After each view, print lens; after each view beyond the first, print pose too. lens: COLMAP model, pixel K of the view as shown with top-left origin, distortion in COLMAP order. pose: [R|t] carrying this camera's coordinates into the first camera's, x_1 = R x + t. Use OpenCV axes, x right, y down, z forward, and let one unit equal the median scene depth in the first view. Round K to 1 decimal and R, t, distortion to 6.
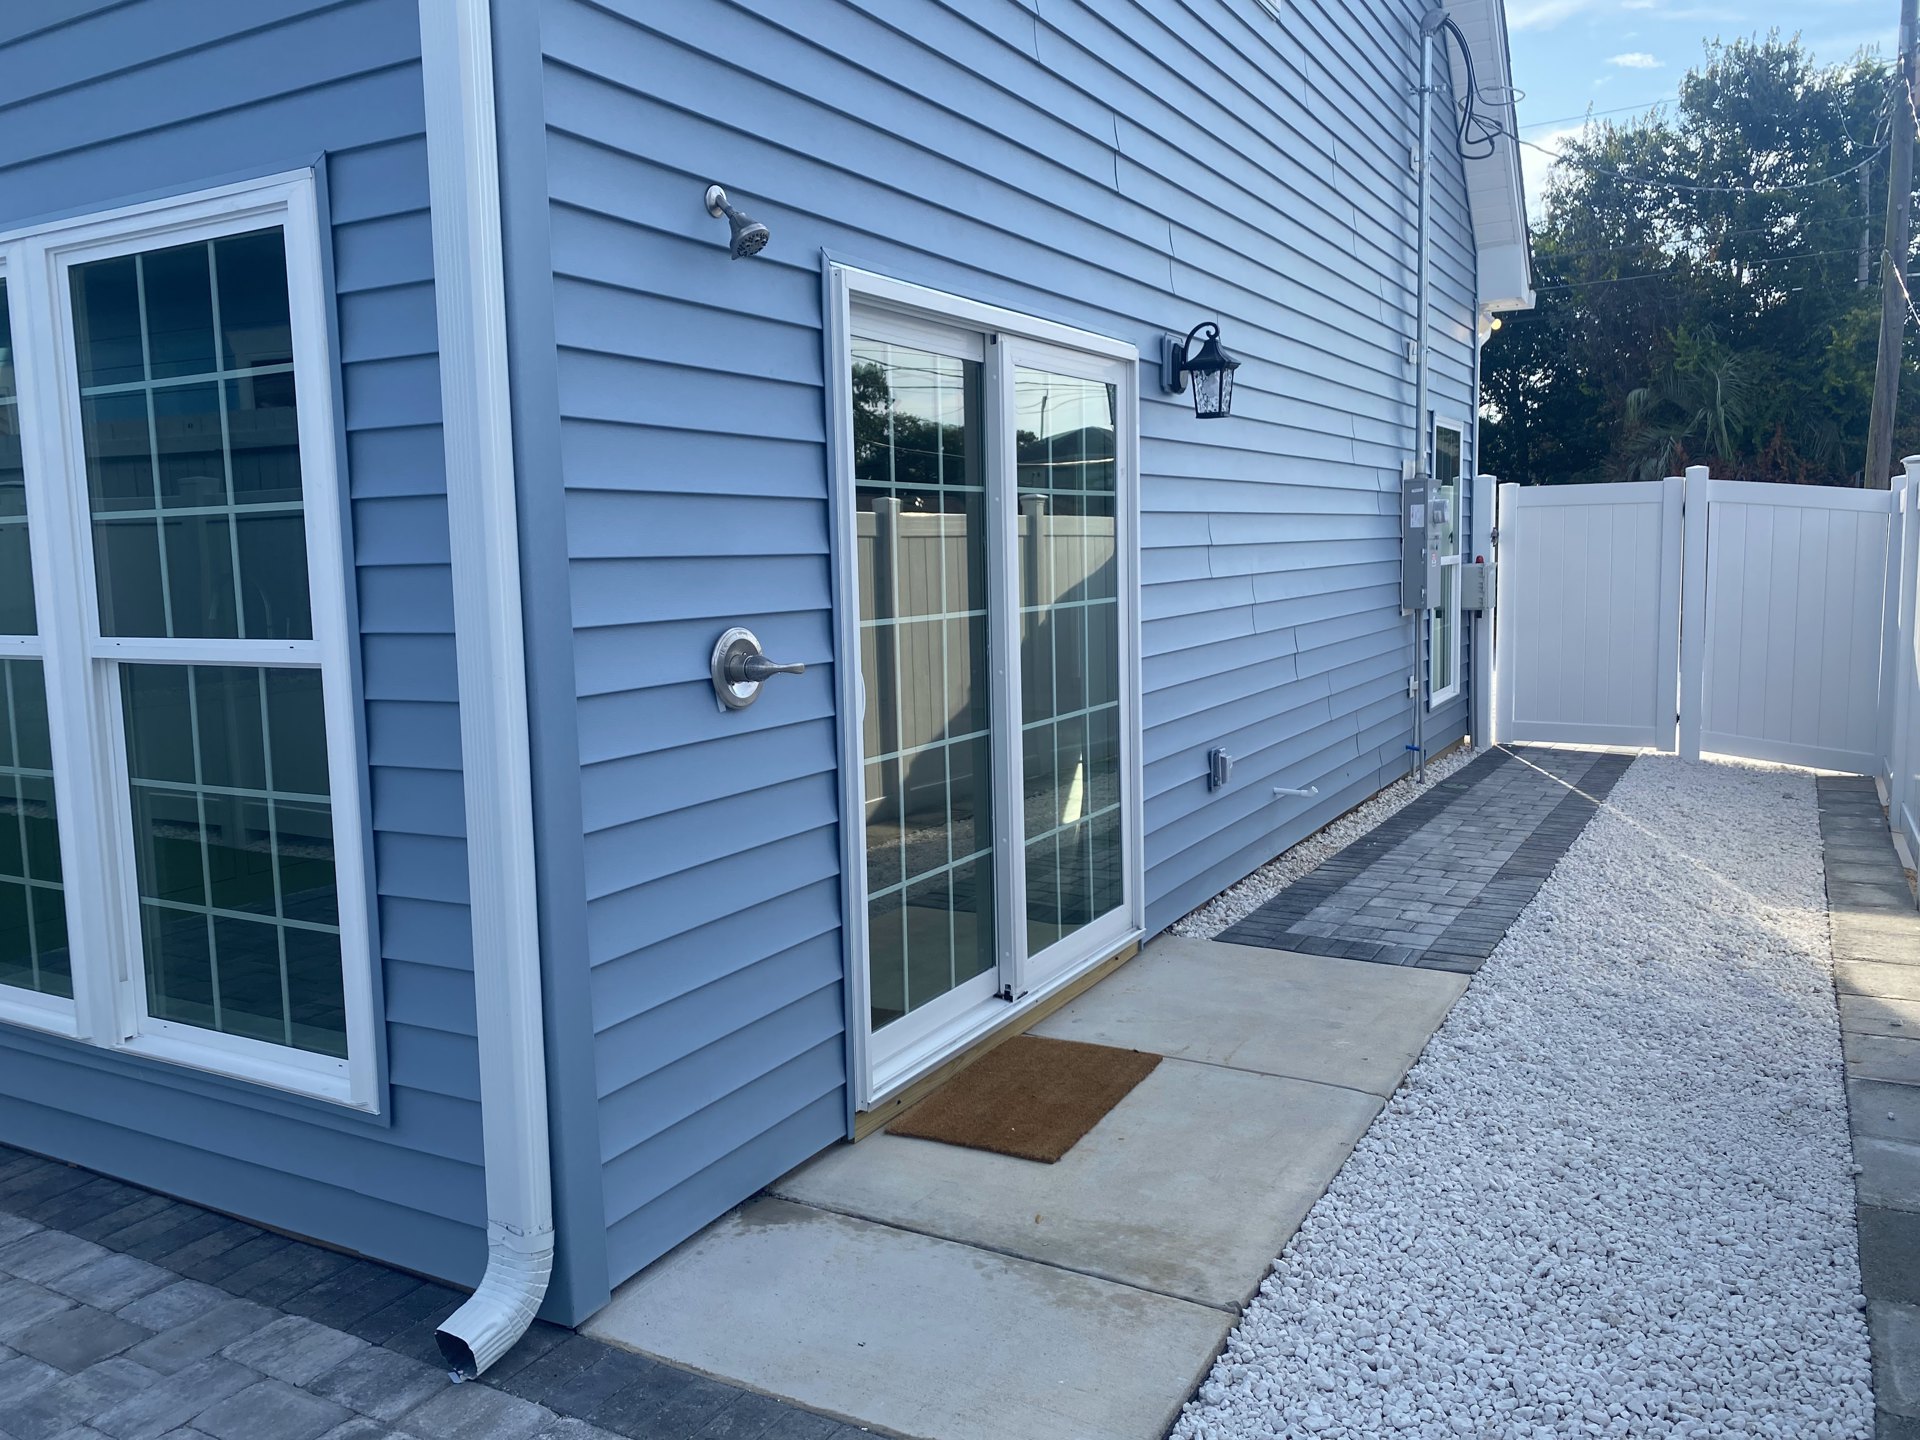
lens RADIAL K [[1443.2, 0, 943.8], [0, 1443.2, 710.0], [0, 0, 1]] dist [0.052048, -0.061544]
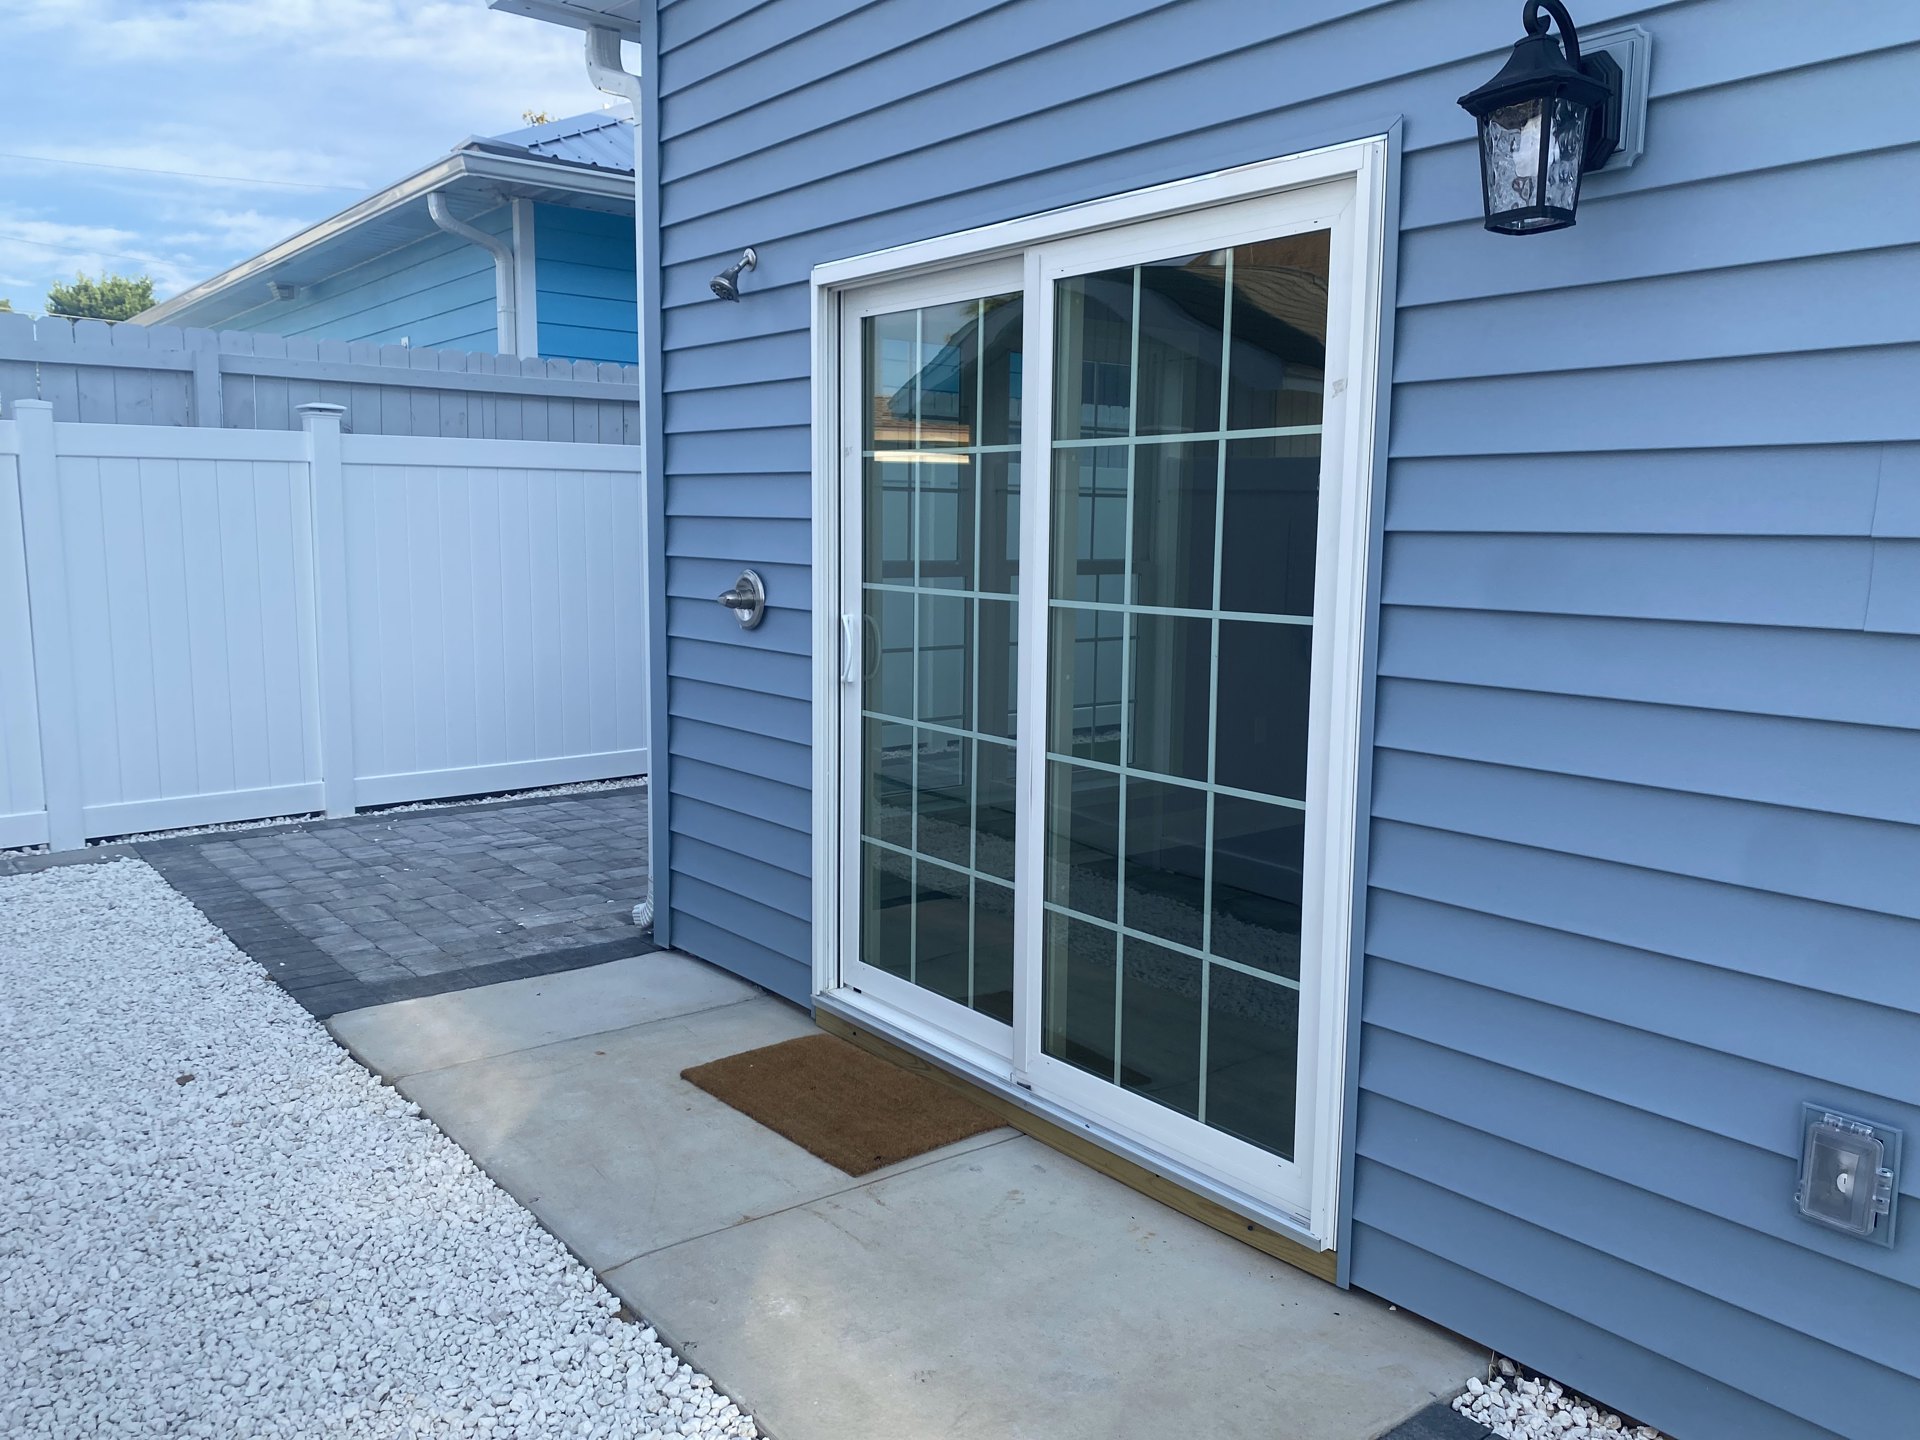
lens RADIAL K [[1443.2, 0, 968.4], [0, 1443.2, 721.9], [0, 0, 1]] dist [0.052048, -0.061544]
pose [[-0.367486, 0.141624, -0.919183, 0.730224], [-0.104842, 0.975729, 0.192252, -0.138575], [0.924101, 0.167019, -0.343718, 1.157257]]
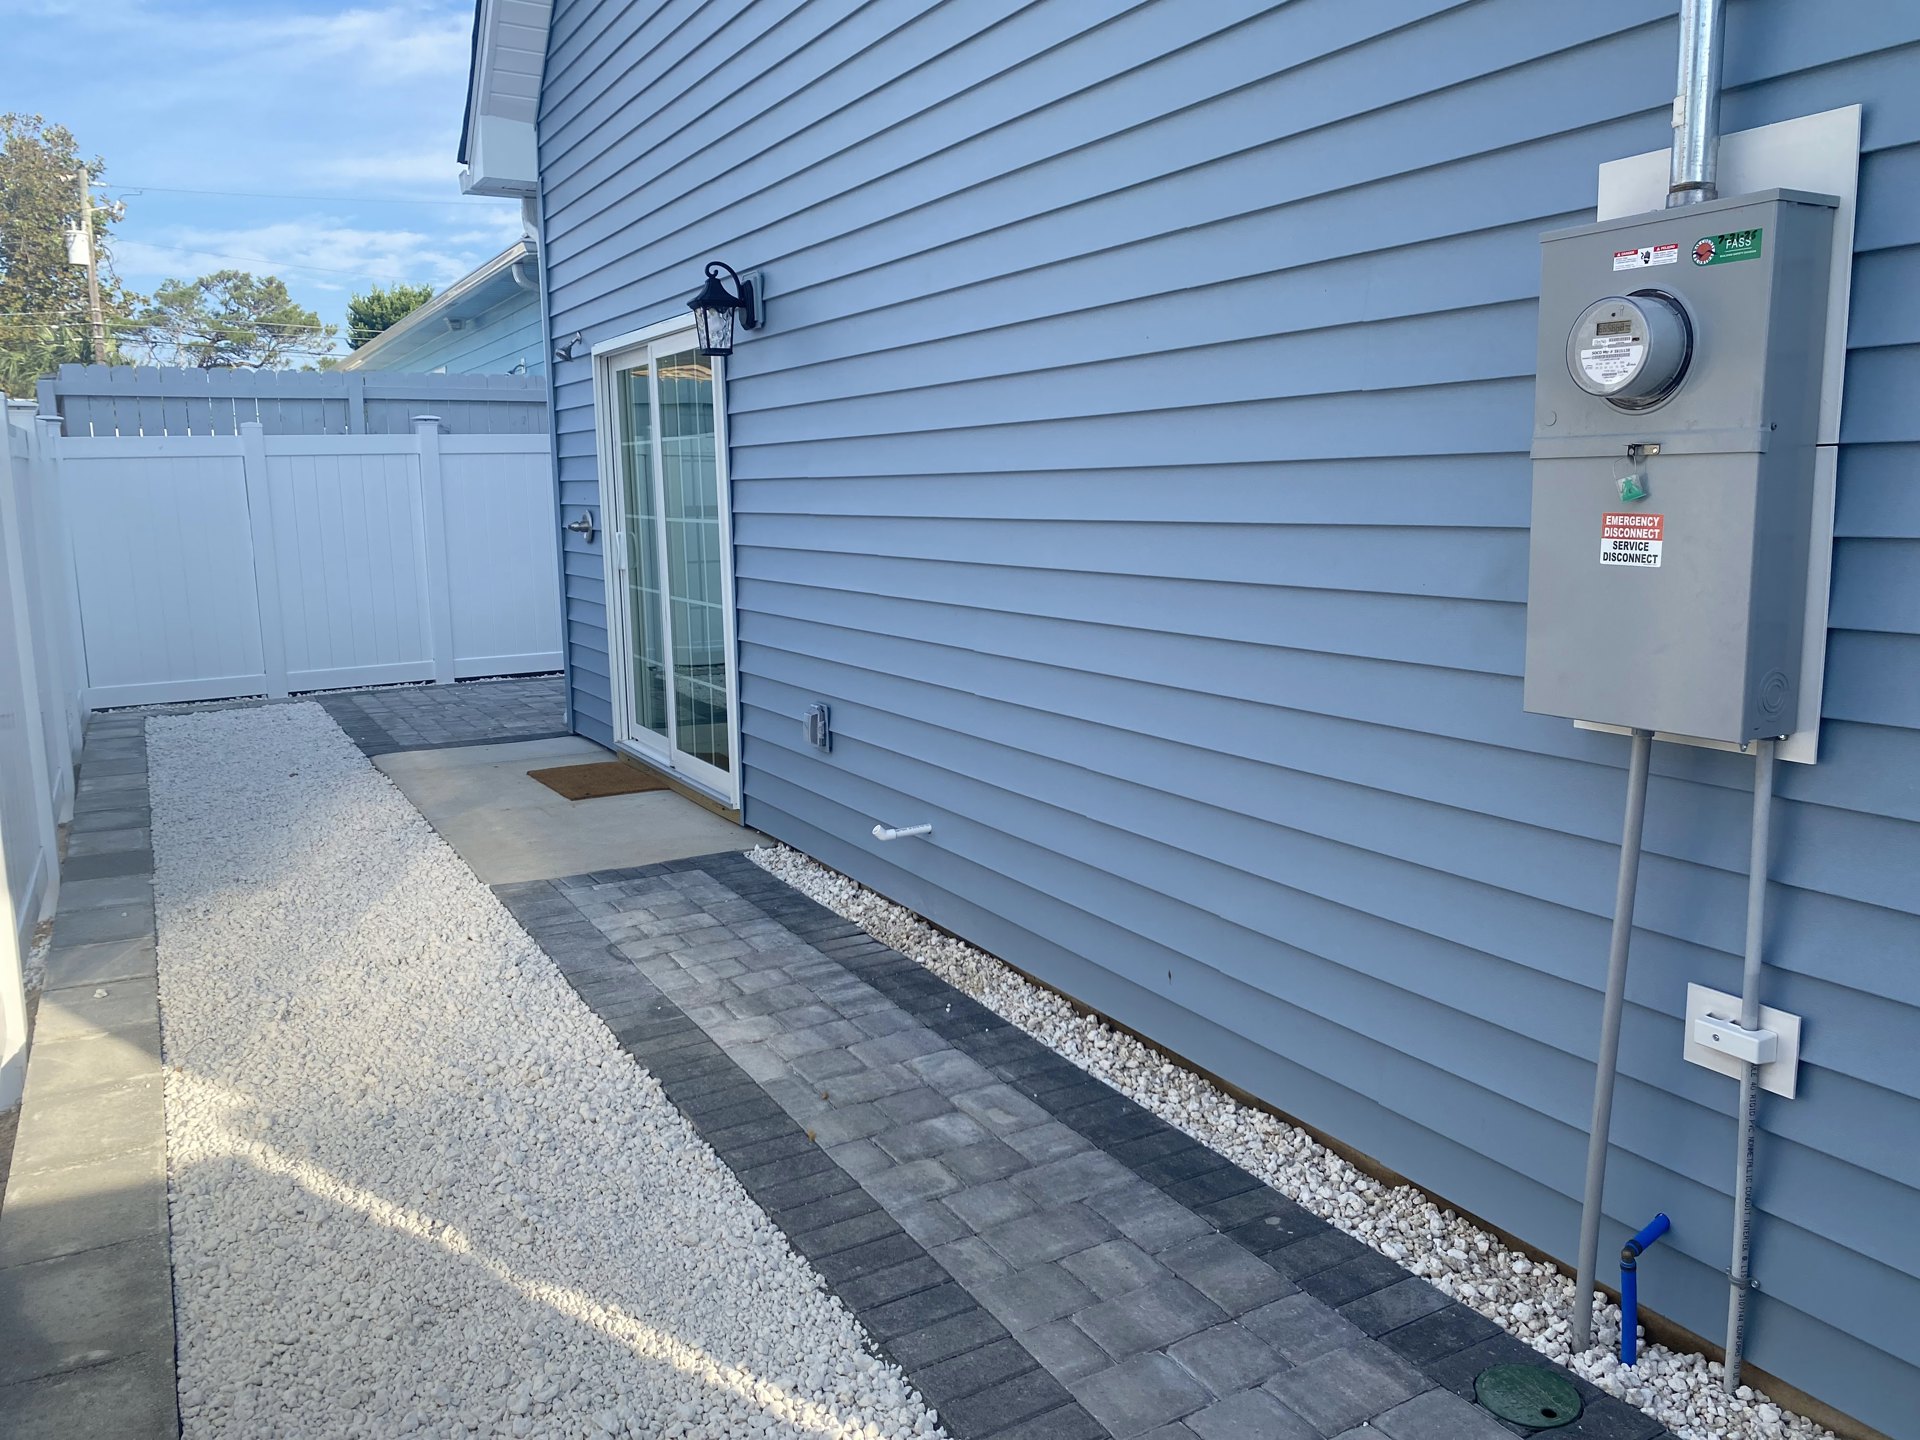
lens RADIAL K [[1443.2, 0, 943.1], [0, 1443.2, 723.6], [0, 0, 1]] dist [0.052048, -0.061544]
pose [[-0.527399, 0.166228, -0.833198, 1.135116], [-0.063607, 0.970197, 0.233822, -0.219426], [0.847233, 0.176315, -0.501107, 1.929387]]
